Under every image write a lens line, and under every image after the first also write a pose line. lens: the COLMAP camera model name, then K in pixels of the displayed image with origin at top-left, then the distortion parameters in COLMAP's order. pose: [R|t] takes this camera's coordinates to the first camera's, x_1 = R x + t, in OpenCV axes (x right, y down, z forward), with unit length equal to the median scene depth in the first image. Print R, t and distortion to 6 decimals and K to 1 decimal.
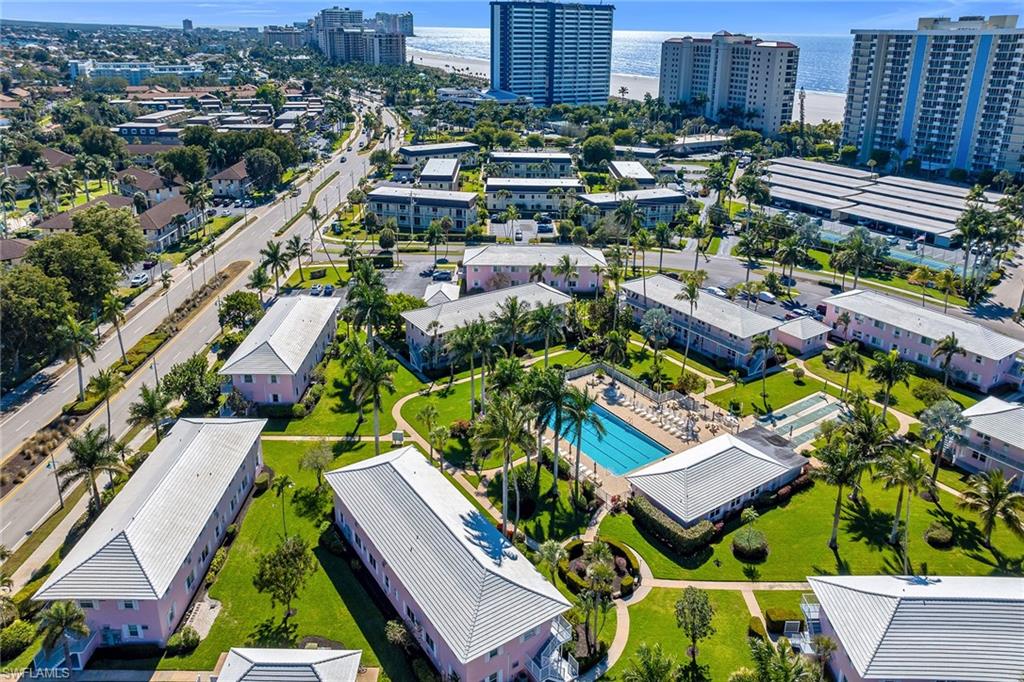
lens RADIAL K [[727.1, 0, 510.7], [0, 727.1, 262.6], [0, 0, 1]] dist [-0.013069, -0.001426]
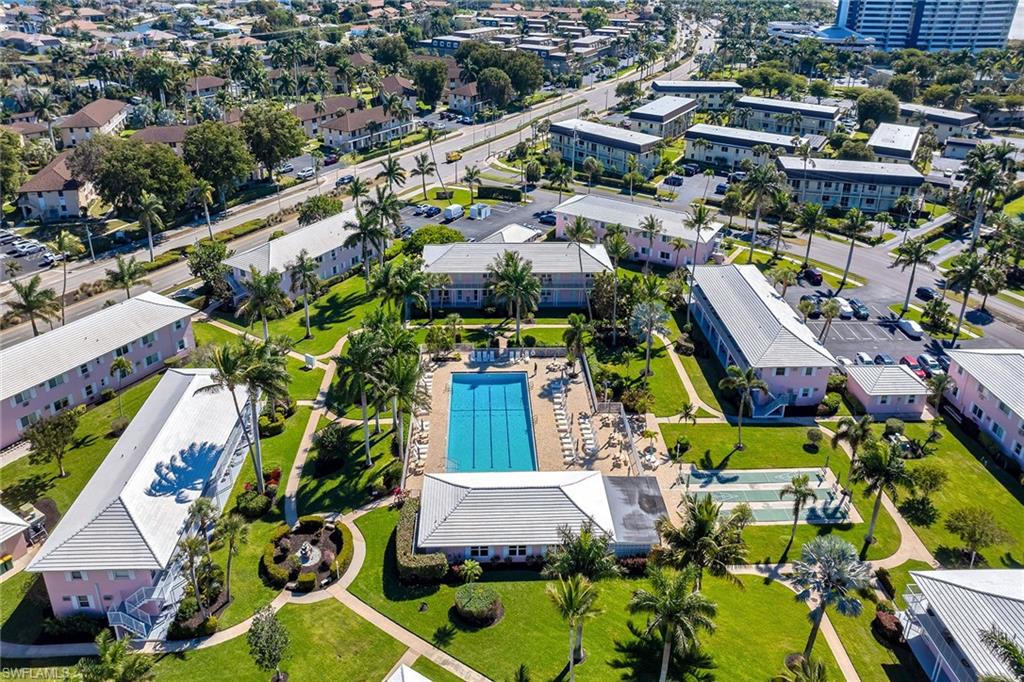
lens RADIAL K [[742.3, 0, 513.4], [0, 742.3, 240.9], [0, 0, 1]] dist [-0.022530, 0.007200]
pose [[0.852073, 0.195559, -0.485518, 0.441567], [-0.166831, 0.980673, 0.102215, -0.058206], [0.496124, -0.006095, 0.868230, 0.209407]]
